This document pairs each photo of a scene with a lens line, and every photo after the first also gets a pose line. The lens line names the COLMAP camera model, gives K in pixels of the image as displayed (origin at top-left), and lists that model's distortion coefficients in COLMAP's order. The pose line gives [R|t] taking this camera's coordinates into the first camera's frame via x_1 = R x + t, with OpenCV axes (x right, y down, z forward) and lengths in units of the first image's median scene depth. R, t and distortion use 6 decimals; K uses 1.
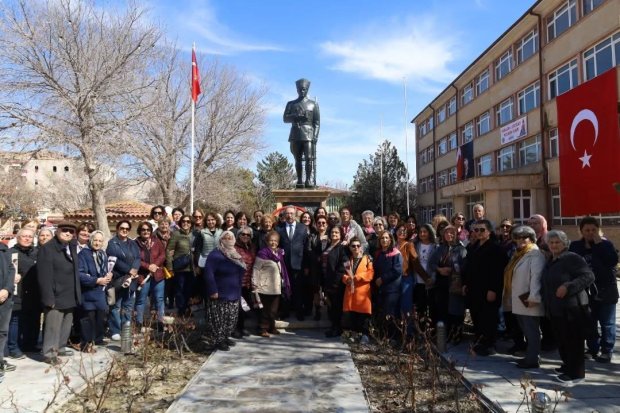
lens RADIAL K [[432.2, 0, 309.6], [0, 432.2, 204.6], [0, 0, 1]] dist [0.002854, -0.002555]
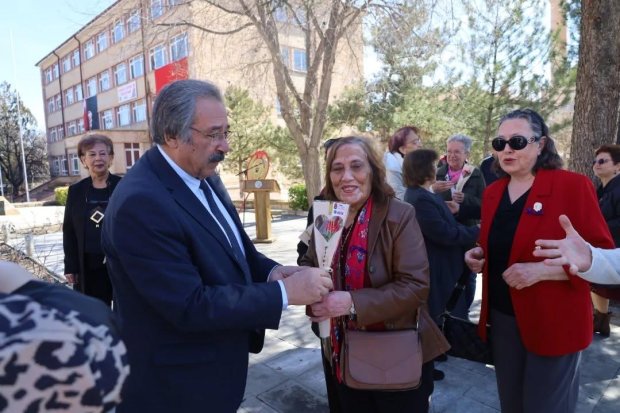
lens RADIAL K [[432.2, 0, 310.7], [0, 432.2, 209.7], [0, 0, 1]] dist [0.002854, -0.002555]
pose [[0.725137, -0.082036, 0.683700, 0.002608], [-0.006470, 0.992023, 0.125893, -0.004561], [-0.688574, -0.095713, 0.718822, -0.251093]]
